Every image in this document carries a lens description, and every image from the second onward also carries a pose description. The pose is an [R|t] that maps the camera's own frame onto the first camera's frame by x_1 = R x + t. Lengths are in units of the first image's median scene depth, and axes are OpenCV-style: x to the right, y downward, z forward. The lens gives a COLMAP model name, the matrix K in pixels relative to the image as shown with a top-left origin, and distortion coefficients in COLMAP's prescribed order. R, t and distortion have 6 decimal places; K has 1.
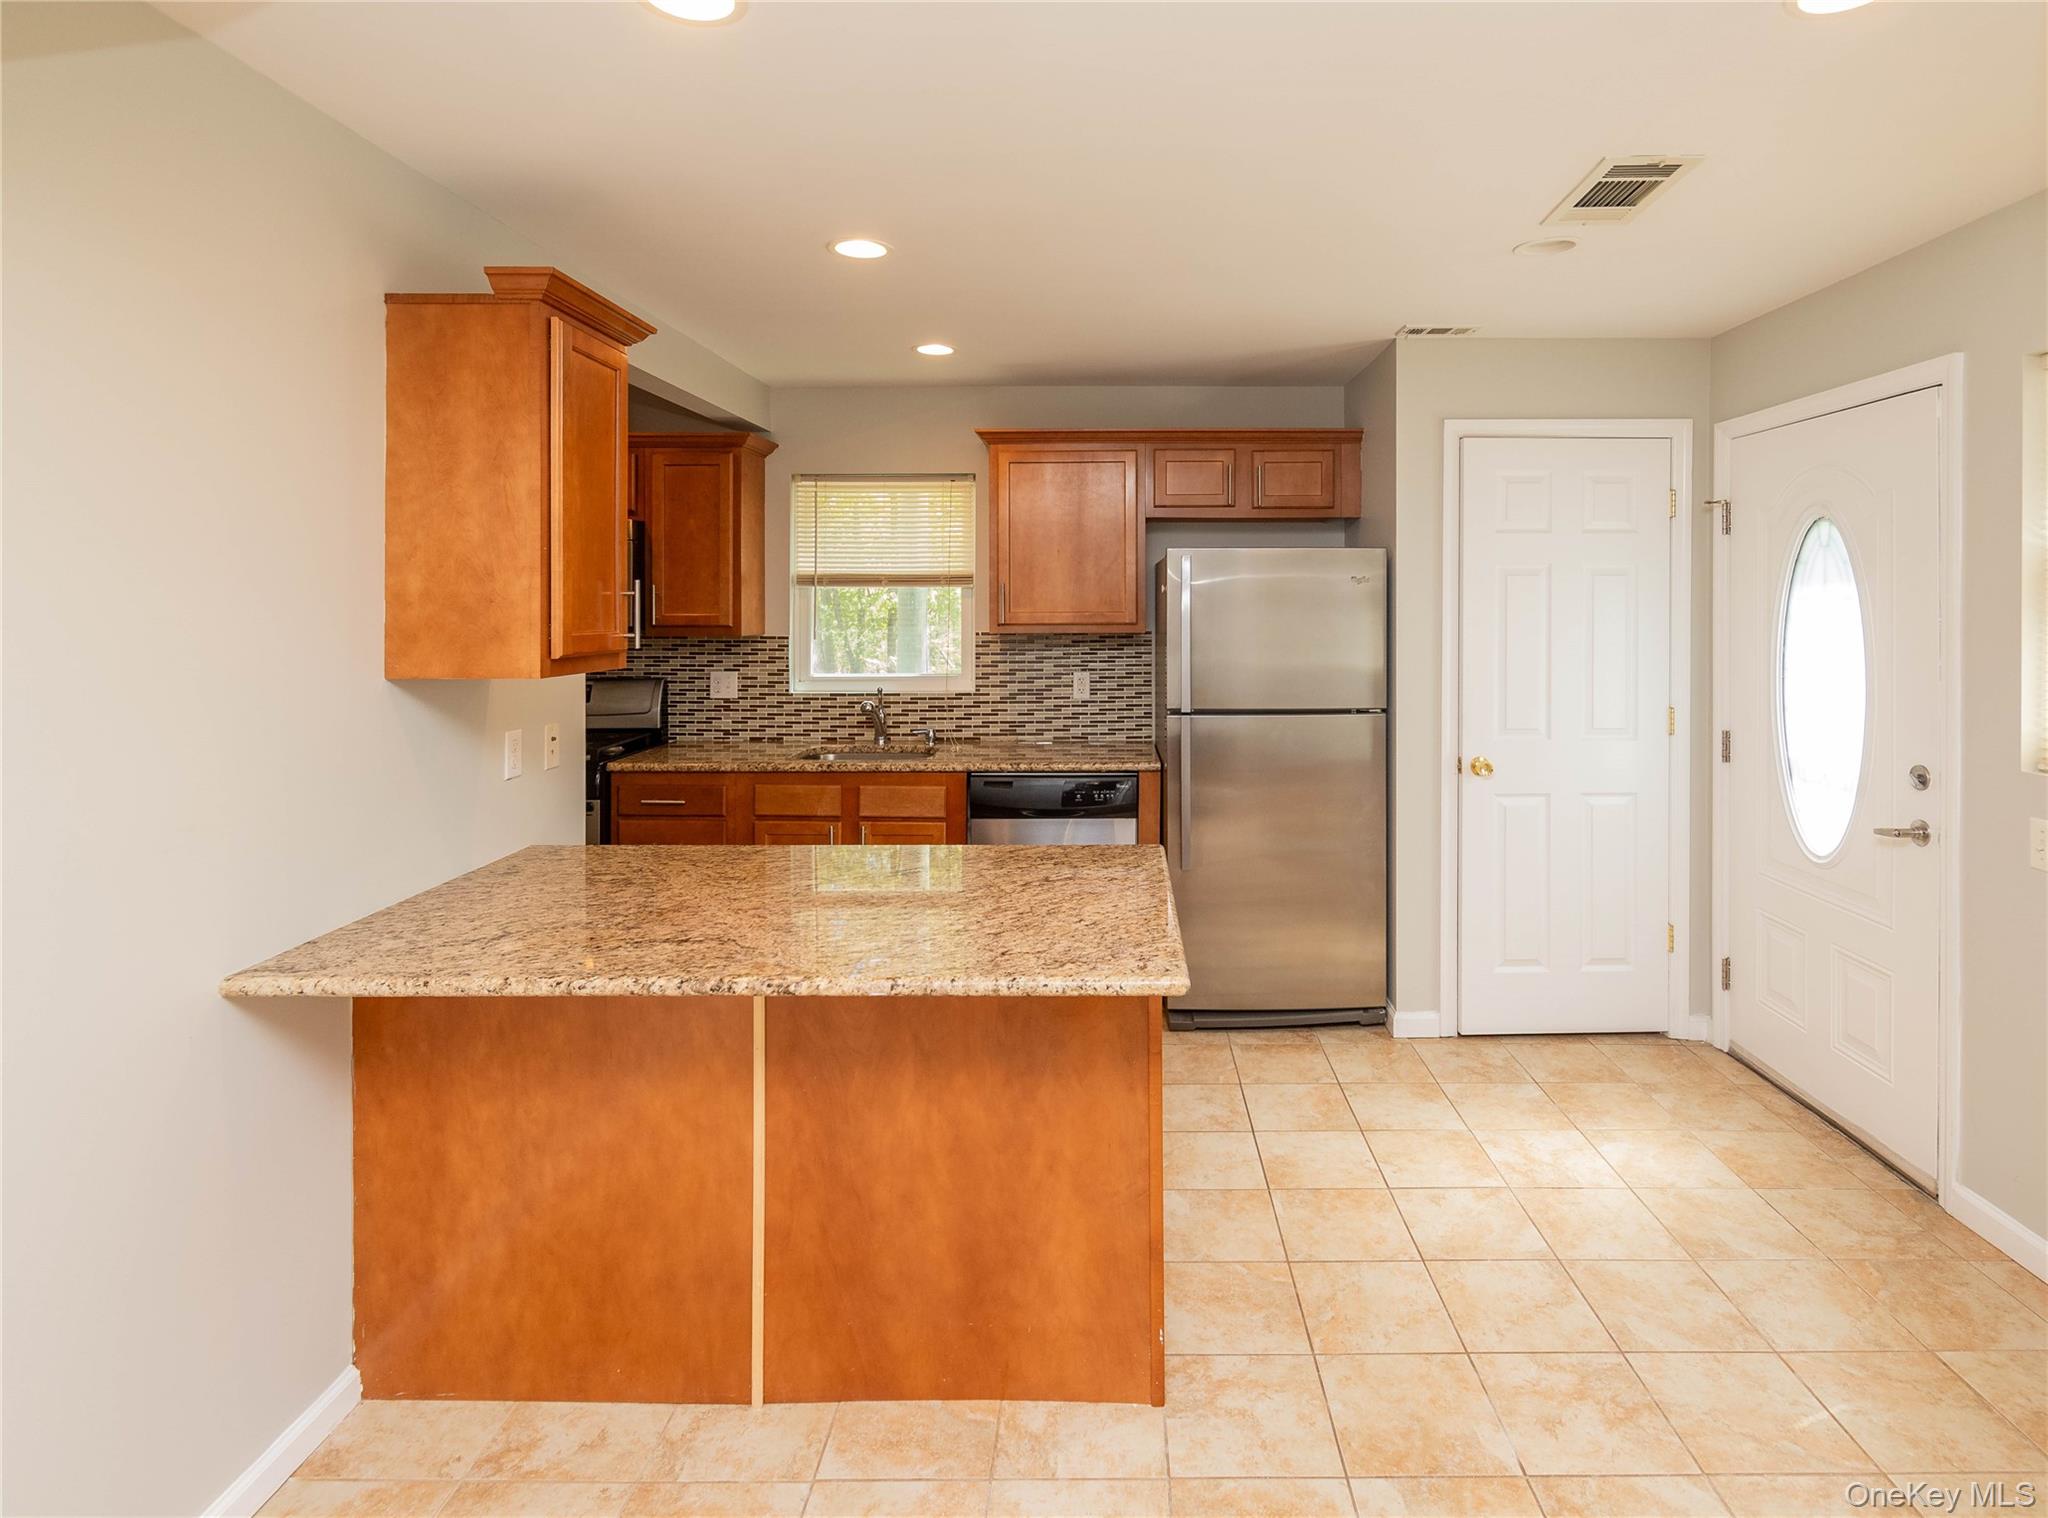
lens RADIAL K [[1070.6, 0, 1097.9], [0, 1070.6, 607.3], [0, 0, 1]] dist [0.014289, -0.003754]
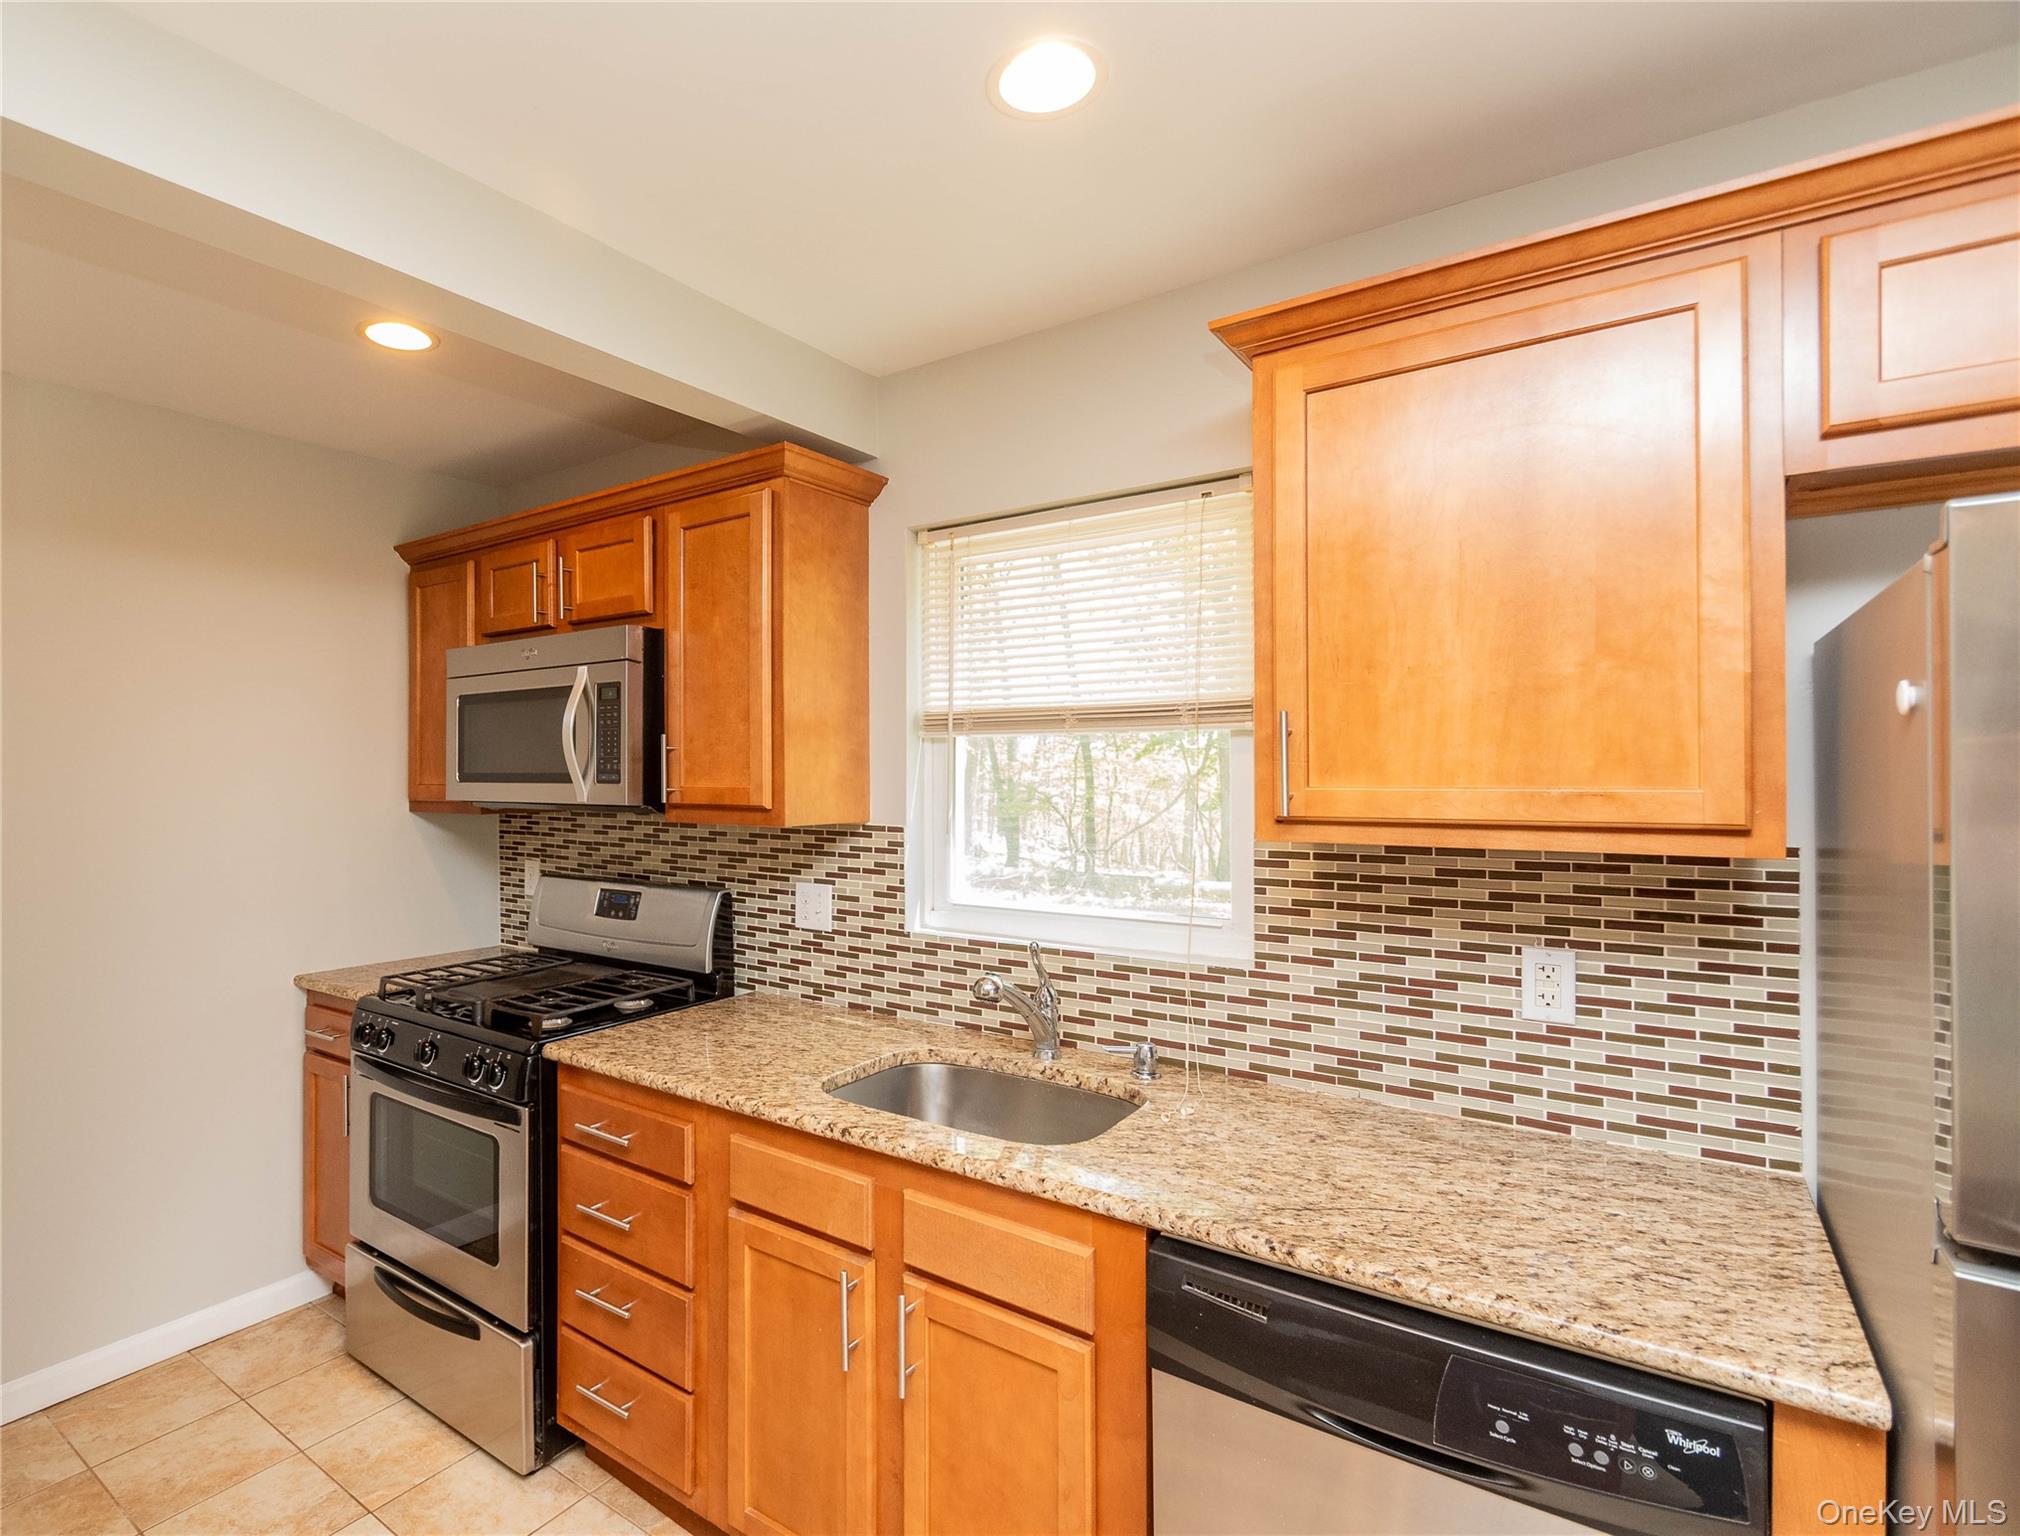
lens RADIAL K [[1041.2, 0, 851.8], [0, 1041.2, 776.7], [0, 0, 1]] dist [0.010603, -0.004646]
pose [[0.797560, 0.002893, -0.603233, 0.013638], [-0.002338, 0.999996, 0.001704, 0.000600], [0.603235, 0.000052, 0.797563, 0.714010]]
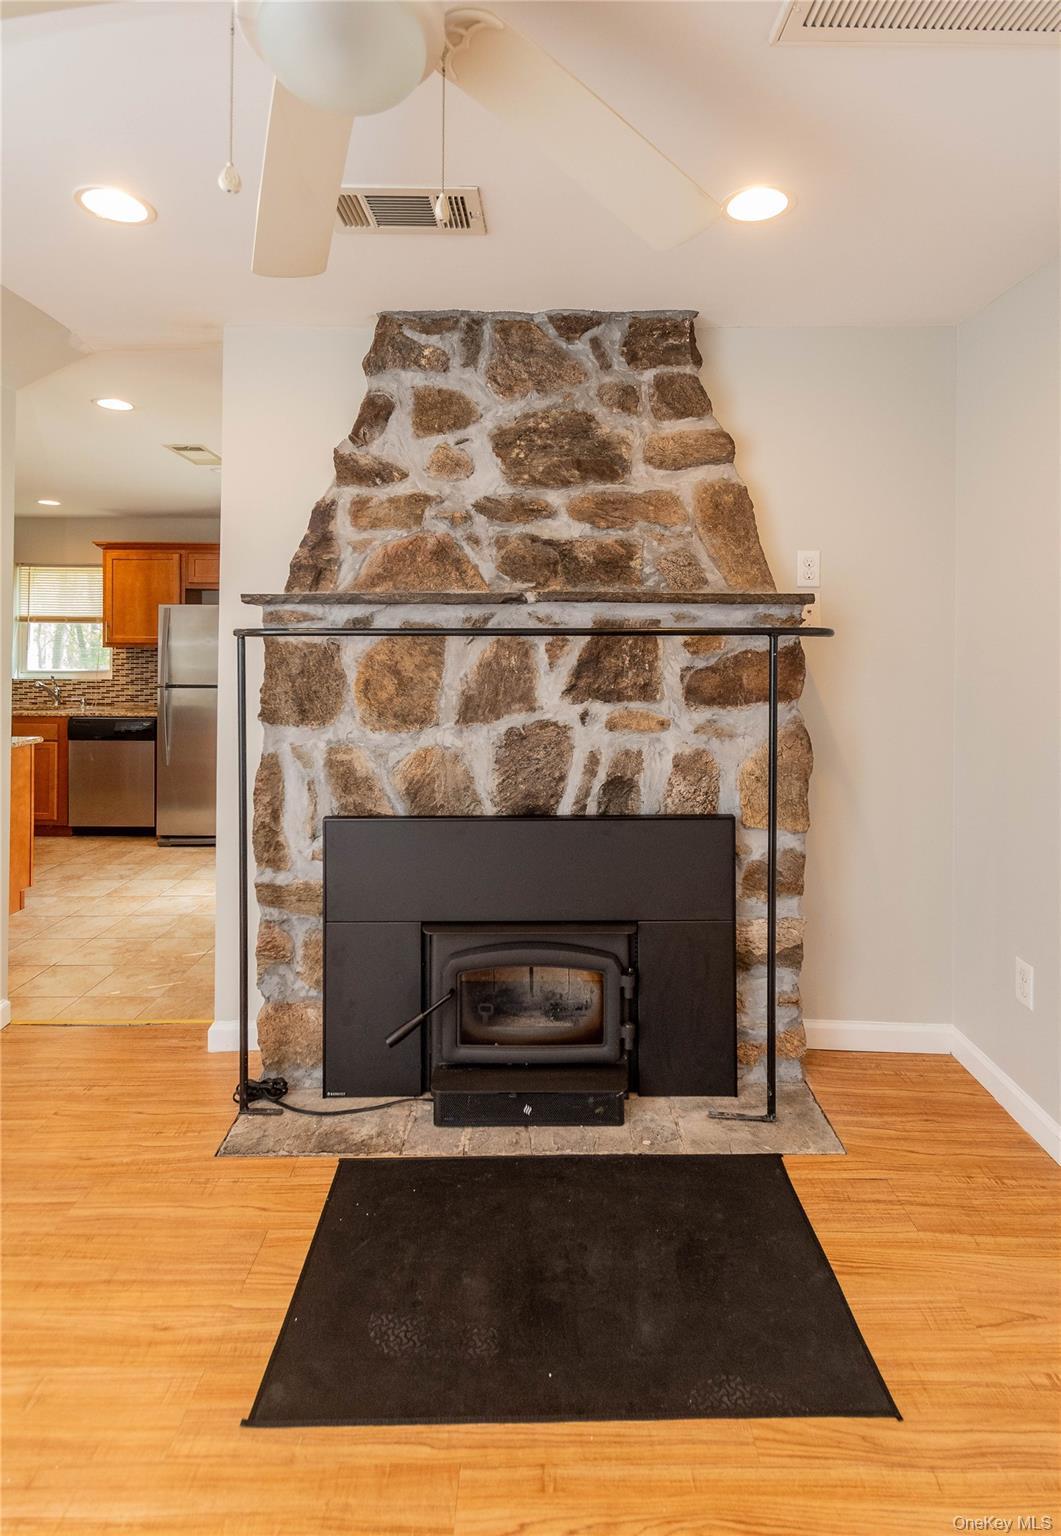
lens RADIAL K [[757.1, 0, 525.4], [0, 757.1, 634.5], [0, 0, 1]] dist [0.010826, -0.000391]
pose [[0.999910, 0.013311, 0.001840, 0.769507], [-0.013280, 0.999783, -0.016024, 0.016101], [-0.002053, 0.015998, 0.999870, -0.423606]]
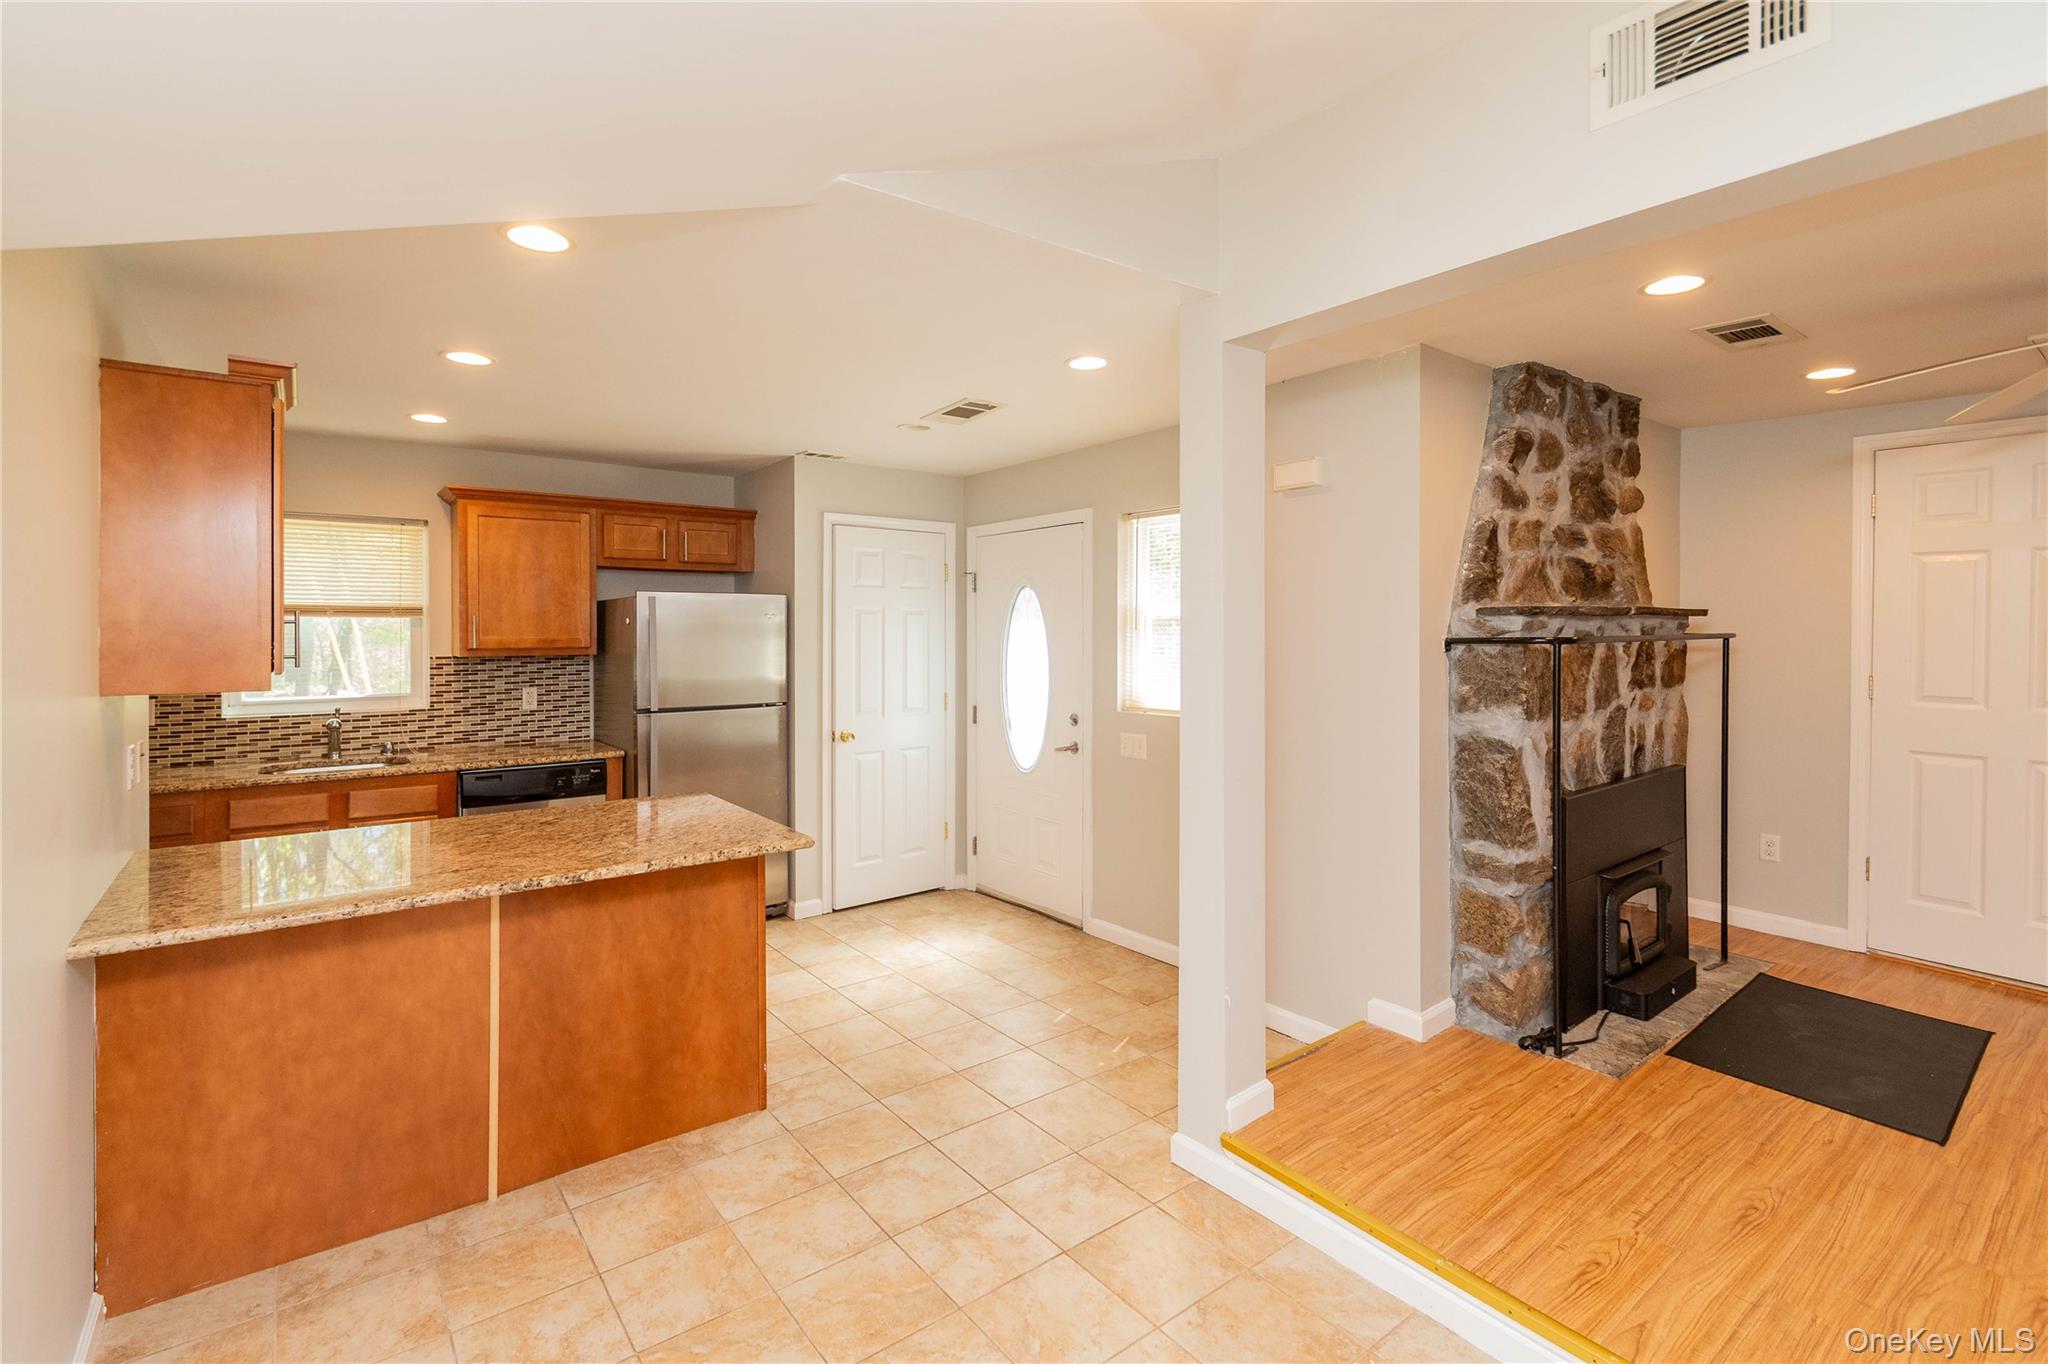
lens RADIAL K [[943.1, 0, 968.8], [0, 943.1, 626.0], [0, 0, 1]] dist [0.014937, -0.005789]
pose [[0.807354, 0.004935, 0.590046, -0.314638], [0.001294, 0.999948, -0.010134, 0.002496], [-0.590065, 0.008946, 0.807306, -0.215937]]
